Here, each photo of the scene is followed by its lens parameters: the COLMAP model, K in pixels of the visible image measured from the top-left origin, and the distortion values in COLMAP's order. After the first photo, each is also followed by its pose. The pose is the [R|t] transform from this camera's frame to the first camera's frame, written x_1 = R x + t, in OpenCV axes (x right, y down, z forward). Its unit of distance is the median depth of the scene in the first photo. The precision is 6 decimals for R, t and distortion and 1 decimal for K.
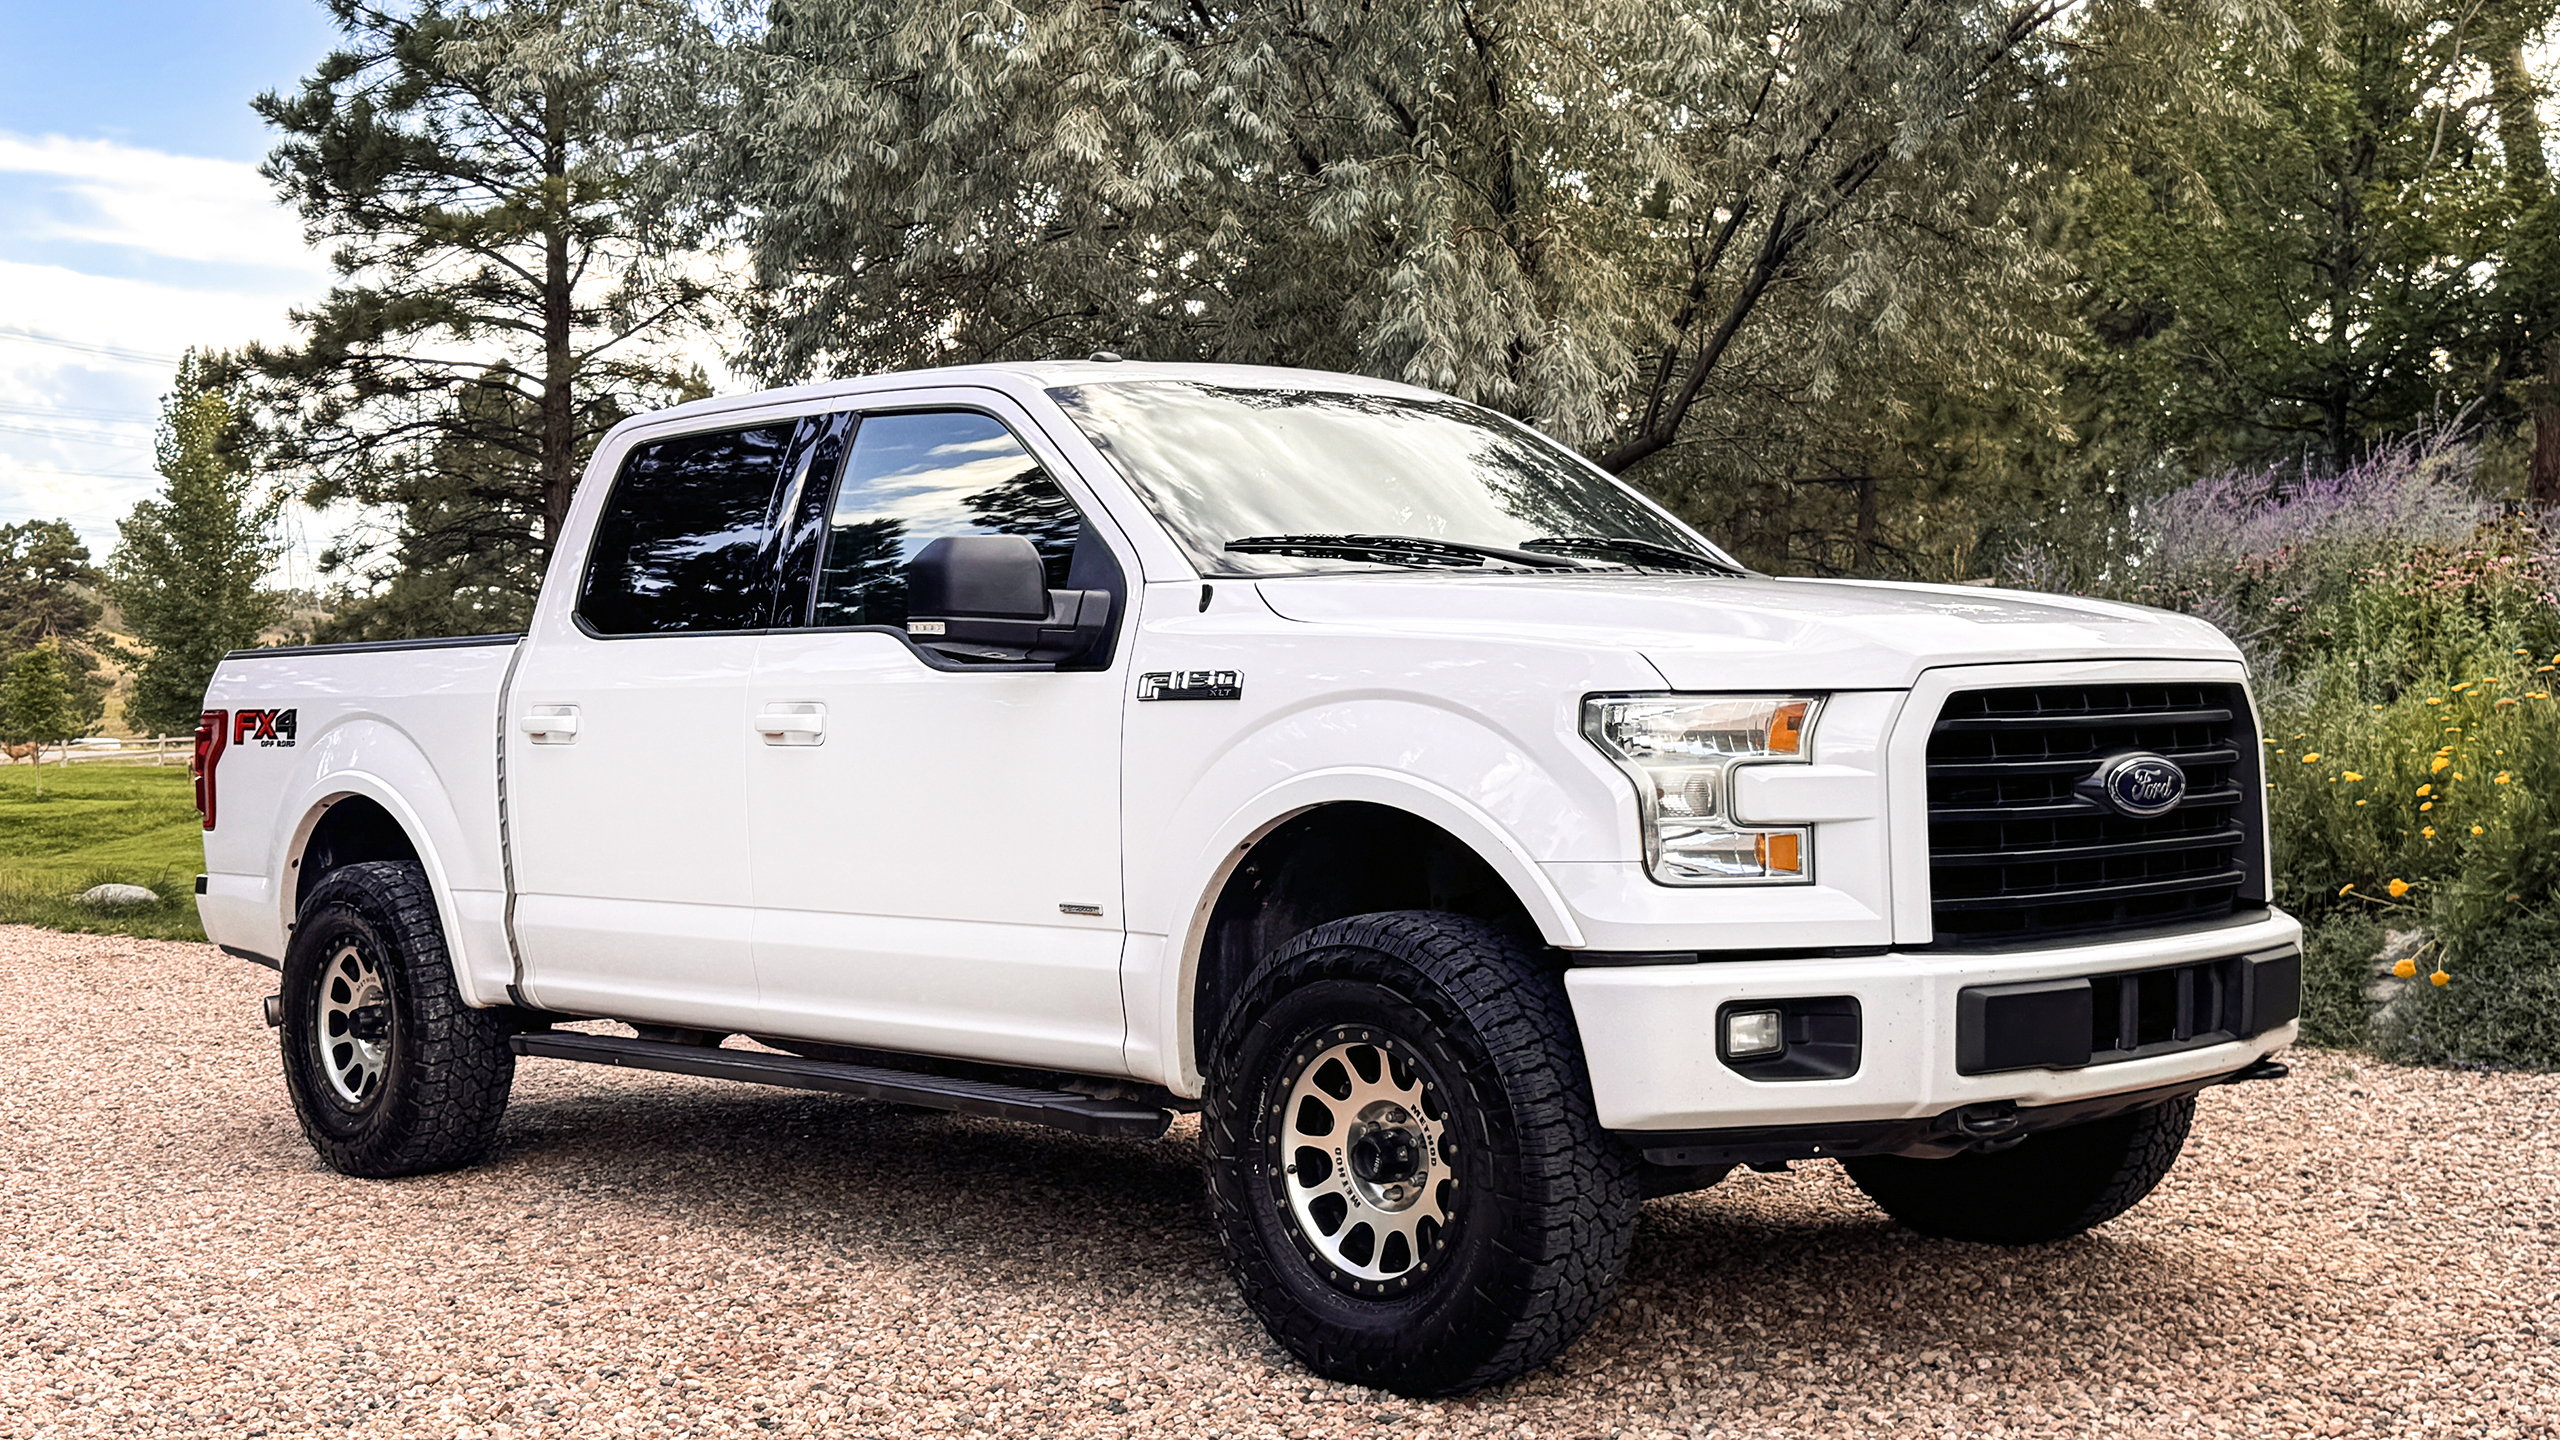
lens RADIAL K [[3134.0, 0, 1279.0], [0, 3134.0, 719.4], [0, 0, 1]] dist [0.003700, 0.000000]
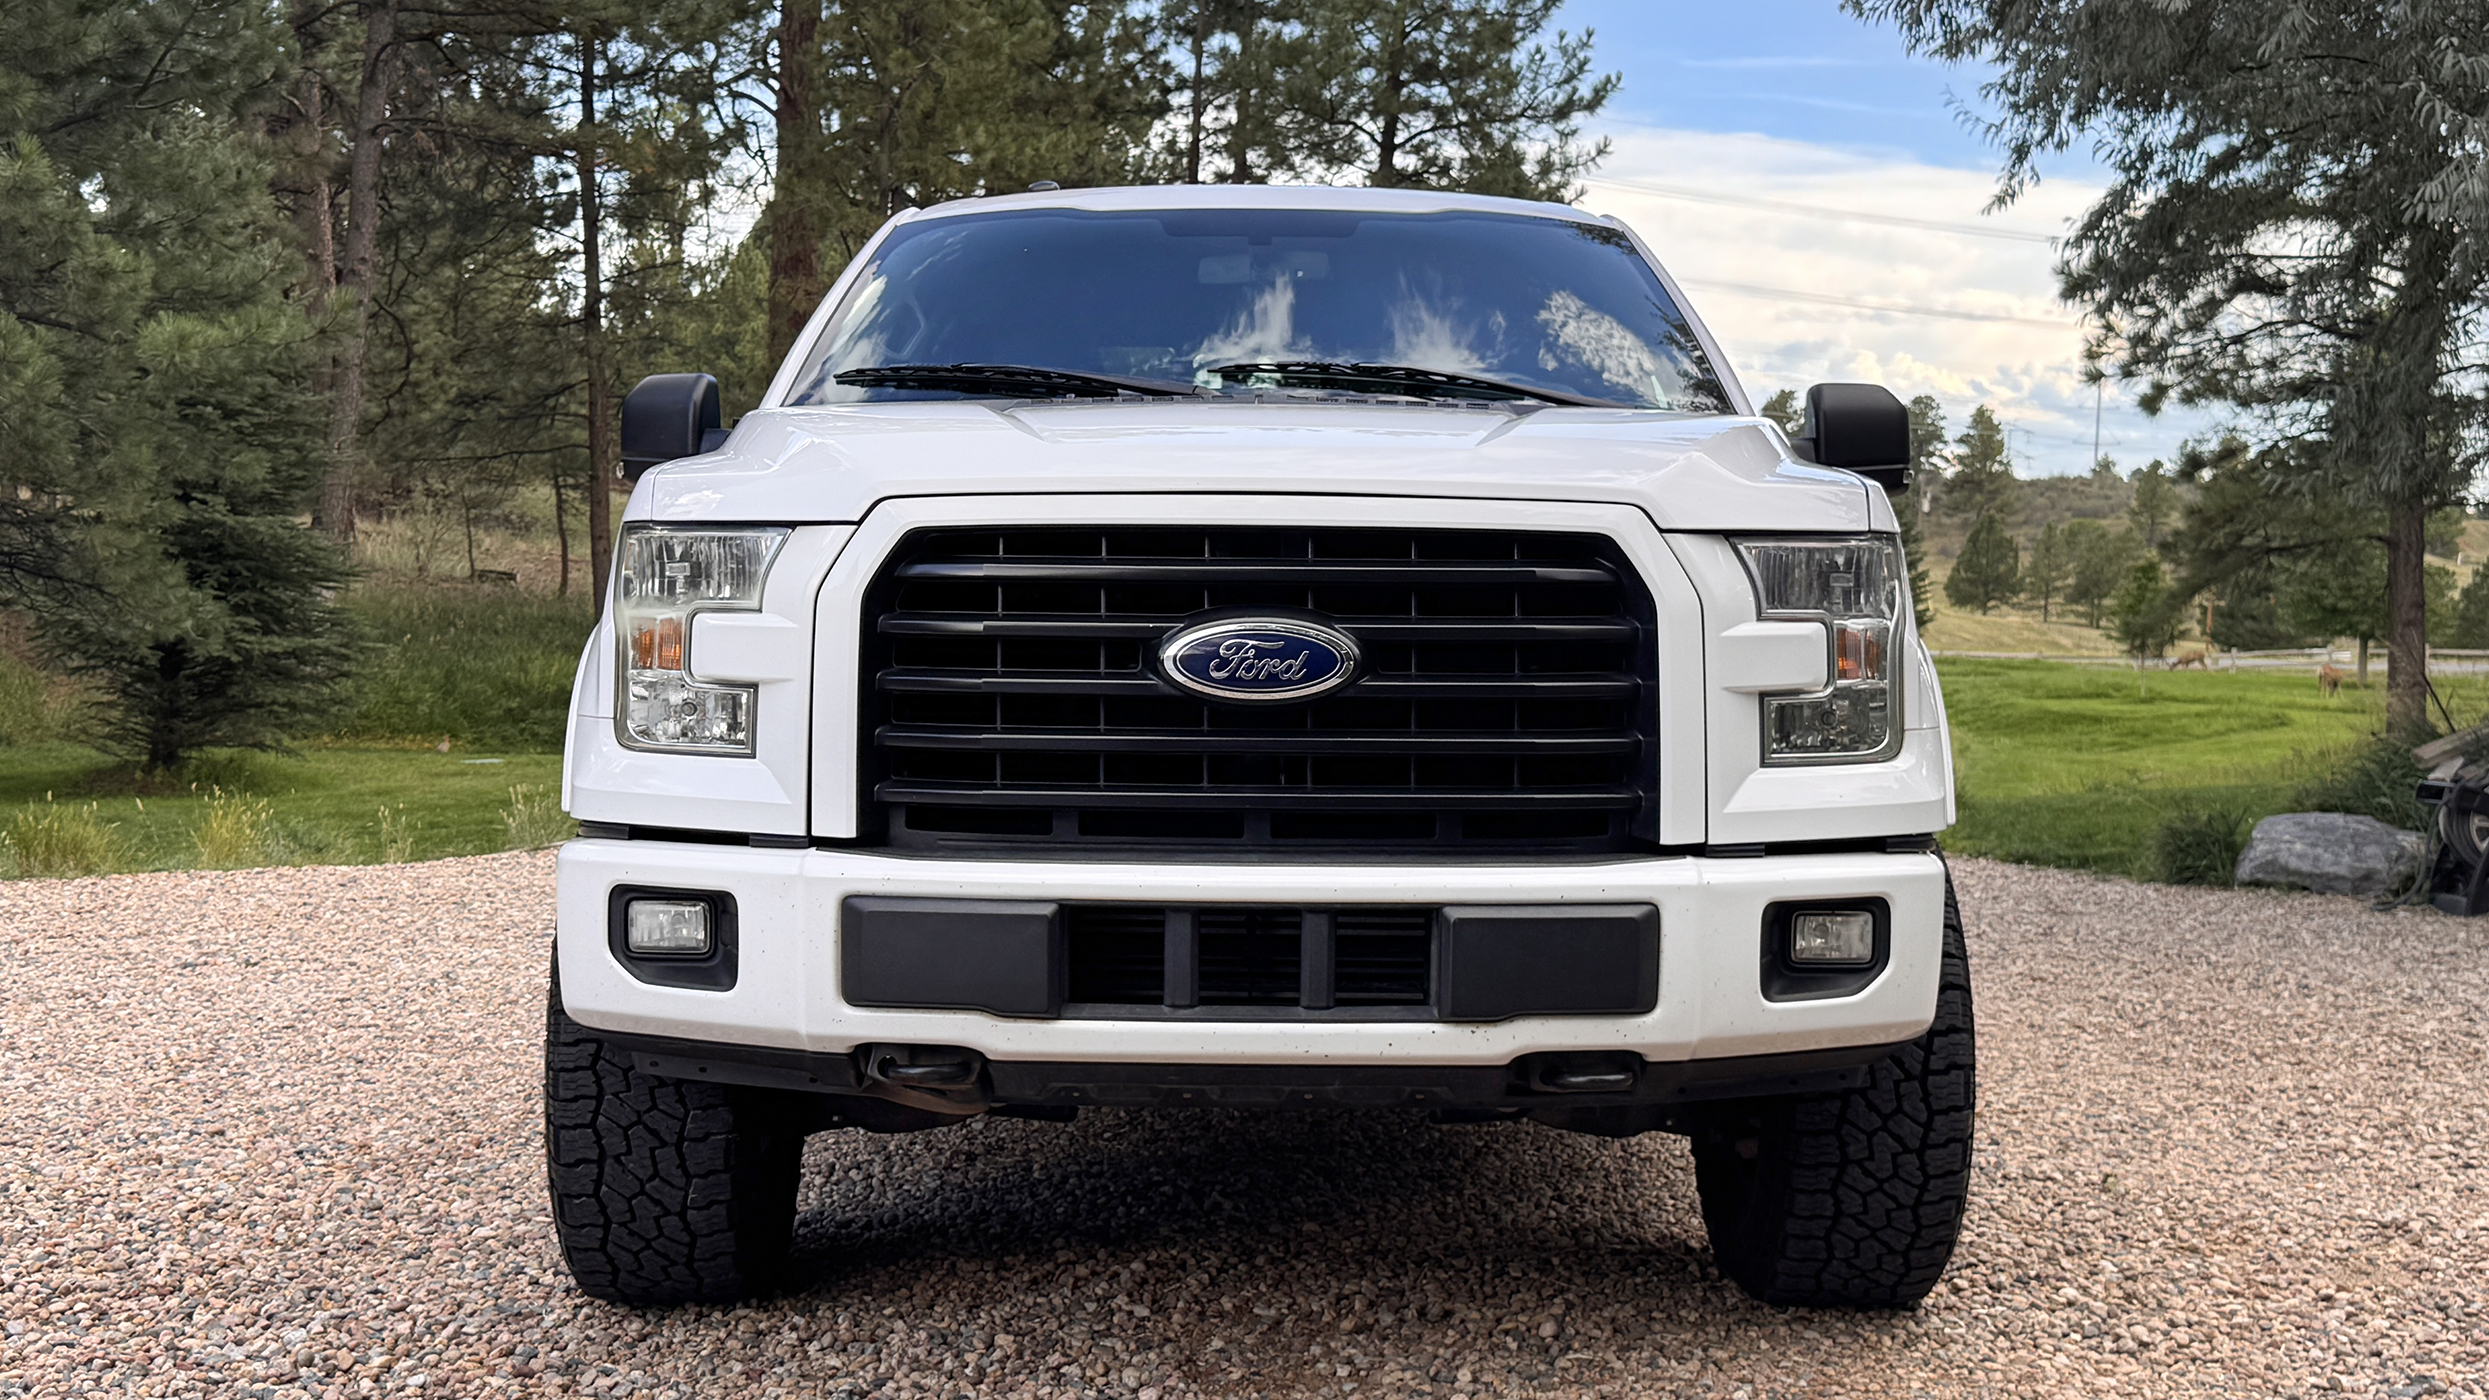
lens RADIAL K [[3047.1, 0, 1243.8], [0, 3047.1, 697.1], [0, 0, 1]] dist [0.003700, 0.000000]
pose [[0.705874, 0.042392, -0.707068, 0.817311], [-0.028580, 0.999099, 0.031369, 0.007208], [0.707761, -0.001935, 0.706450, 0.506605]]
